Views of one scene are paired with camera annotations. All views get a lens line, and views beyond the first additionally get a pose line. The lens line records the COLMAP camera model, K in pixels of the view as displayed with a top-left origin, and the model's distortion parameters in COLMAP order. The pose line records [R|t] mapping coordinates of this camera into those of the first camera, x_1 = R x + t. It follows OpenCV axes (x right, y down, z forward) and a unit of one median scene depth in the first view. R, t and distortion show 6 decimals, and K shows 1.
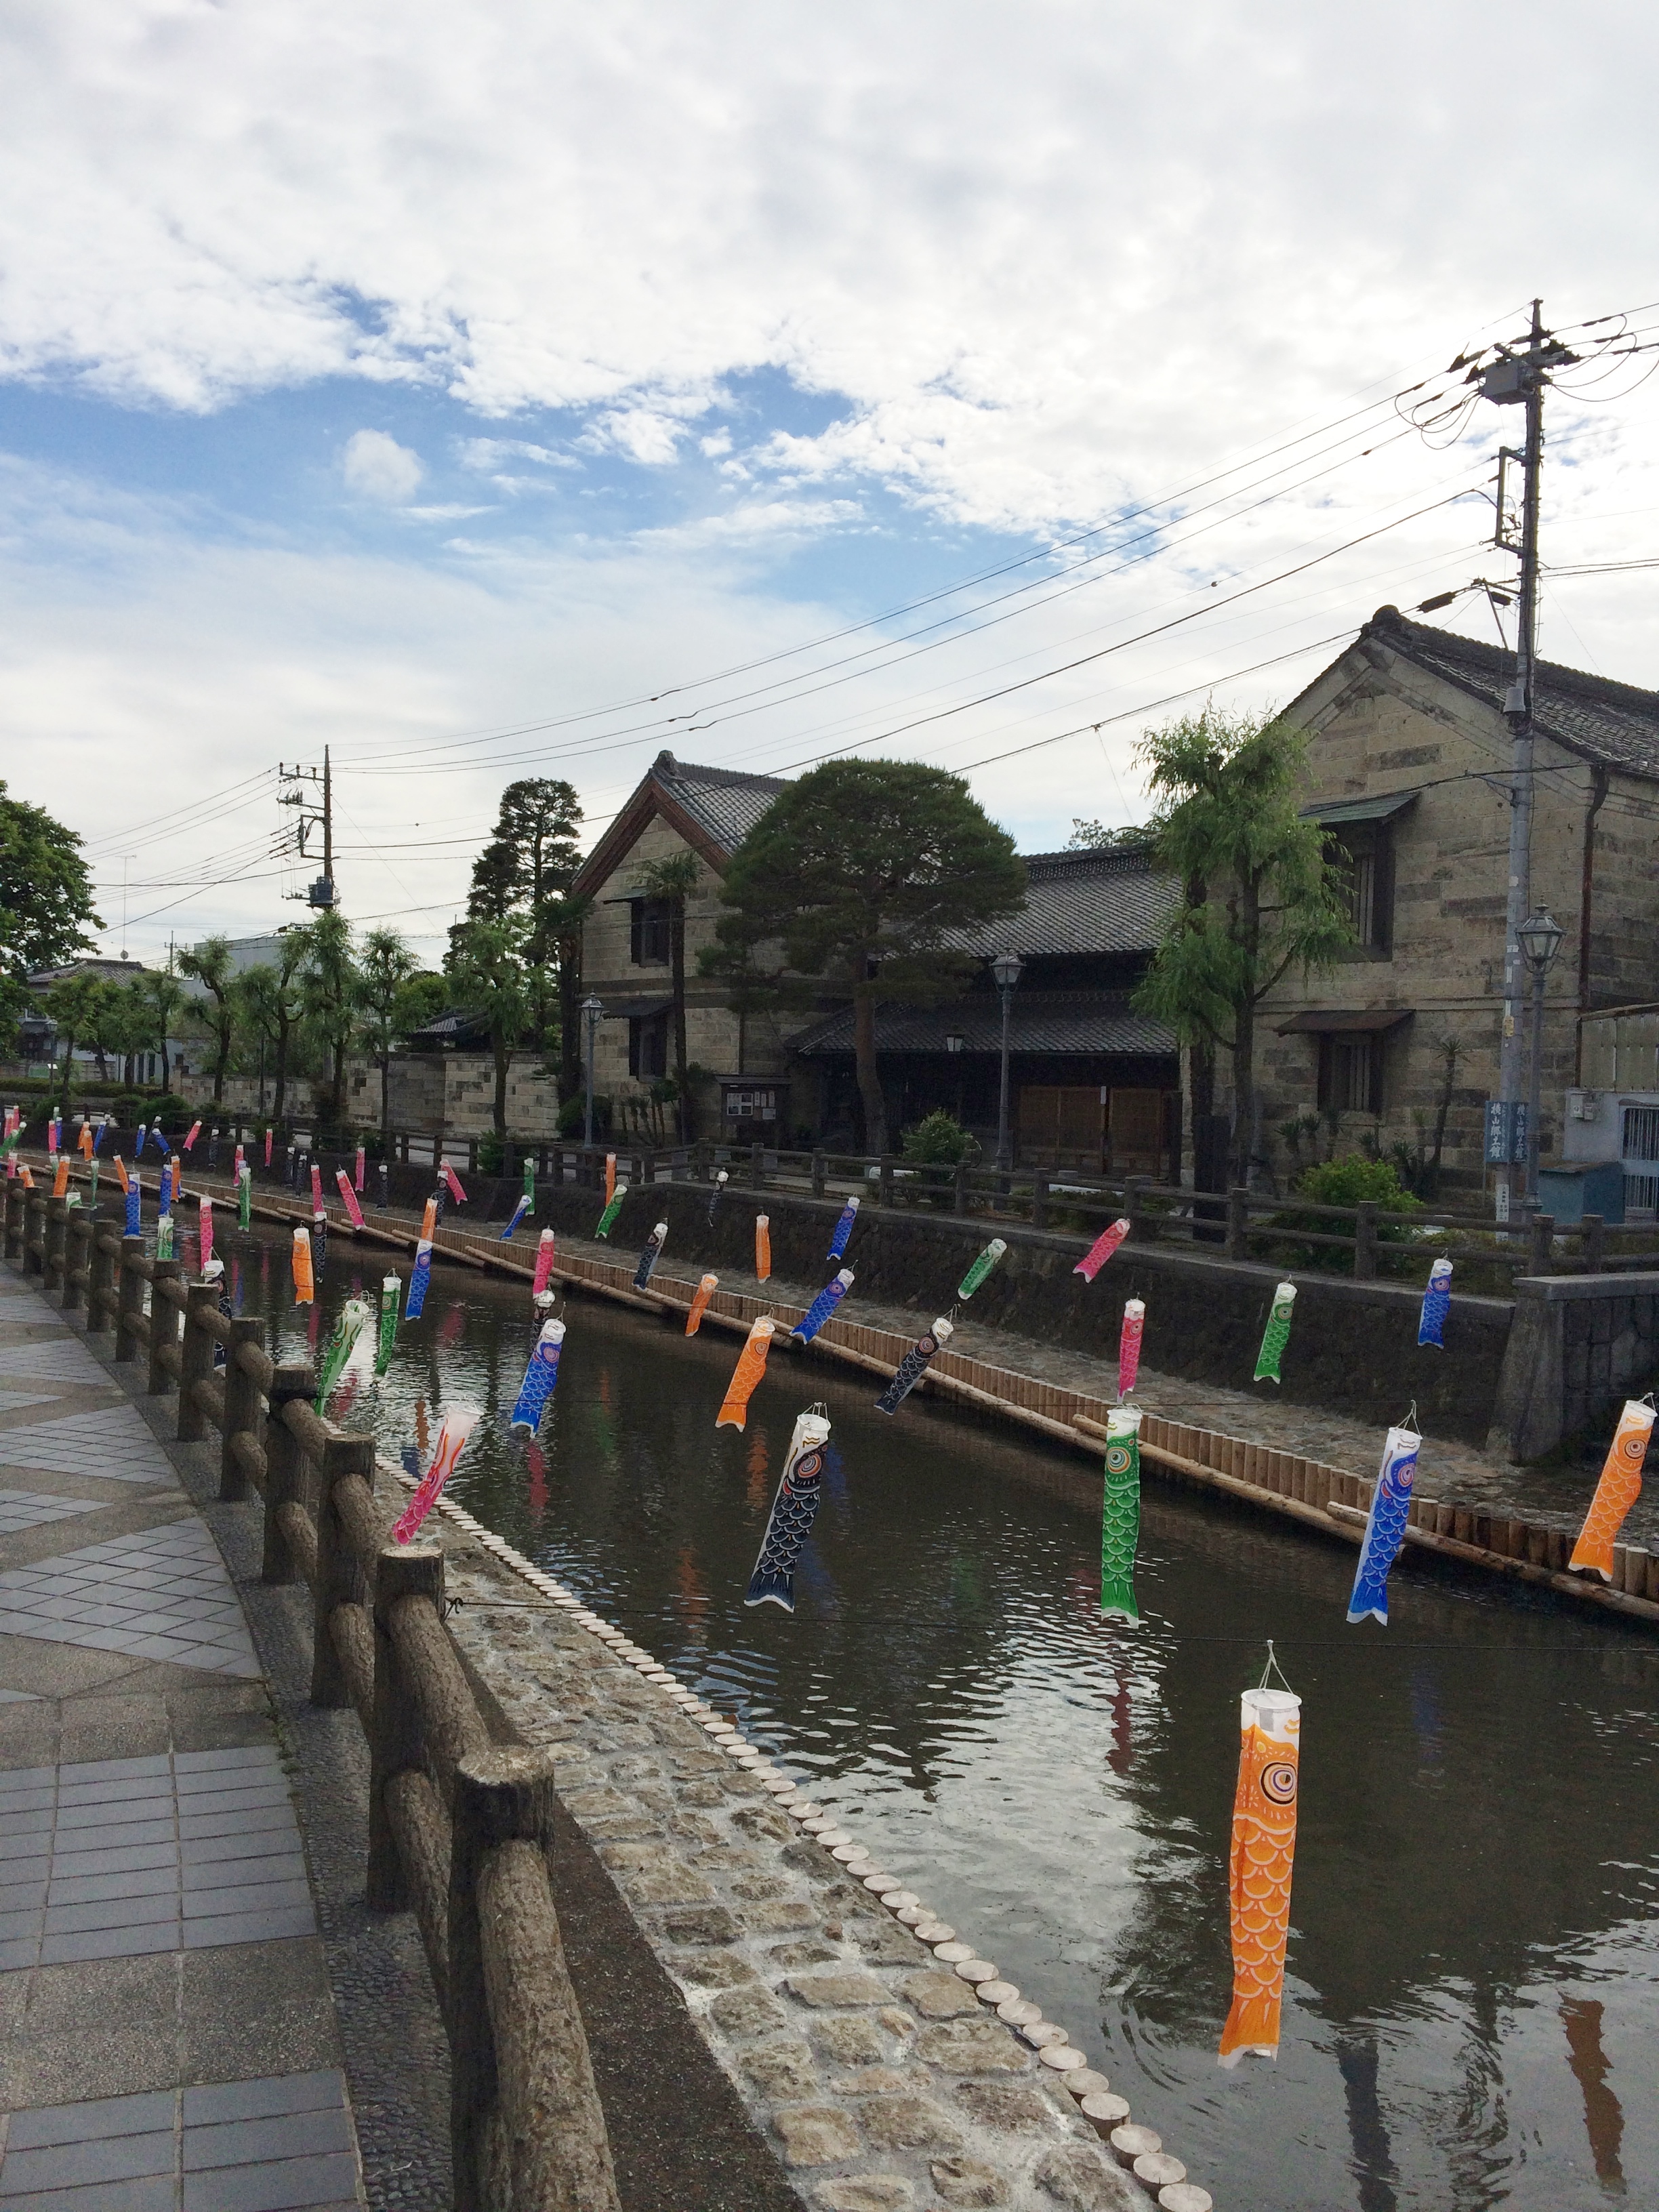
lens RADIAL K [[1928.2, 0, 829.5], [0, 1928.2, 1106.0], [0, 0, 1]] dist [0.367898, 0.000453]
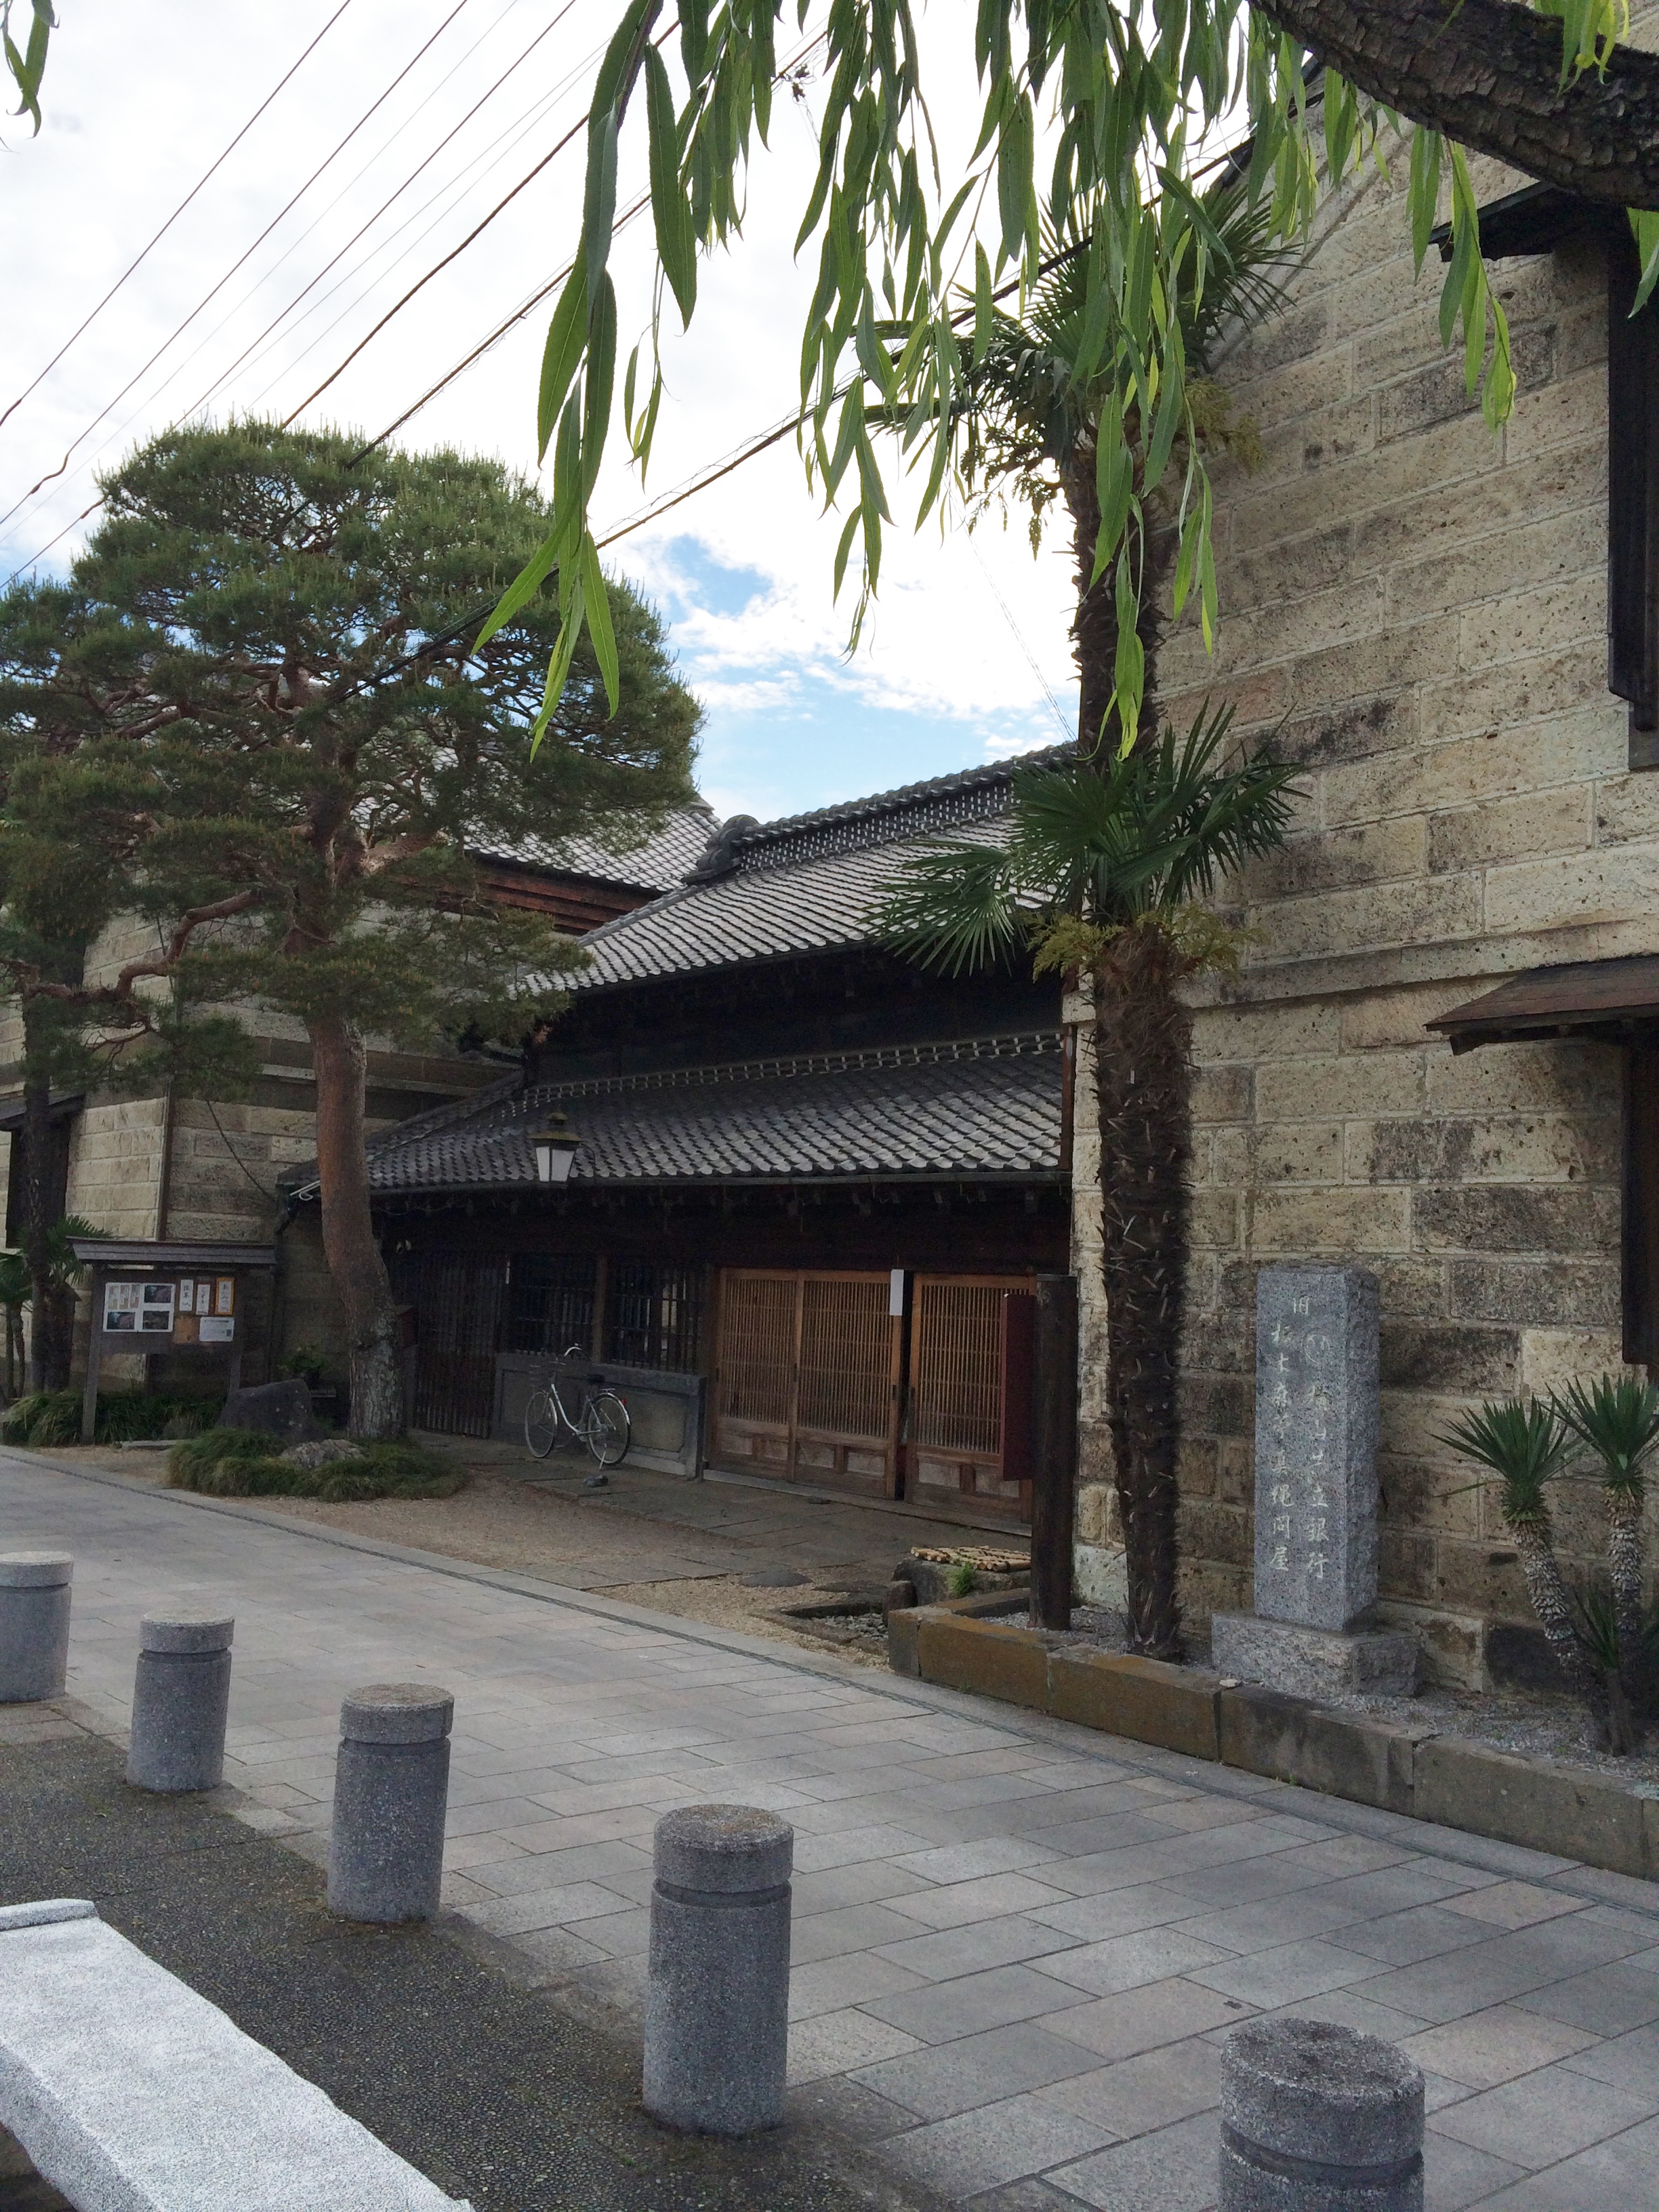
lens RADIAL K [[1904.2, 0, 829.5], [0, 1904.2, 1106.0], [0, 0, 1]] dist [0.114902, 0.000021]
pose [[0.999566, 0.017569, 0.023651, 0.113350], [-0.014914, 0.994026, -0.108123, -0.001340], [-0.025409, 0.107723, 0.993856, 0.593716]]
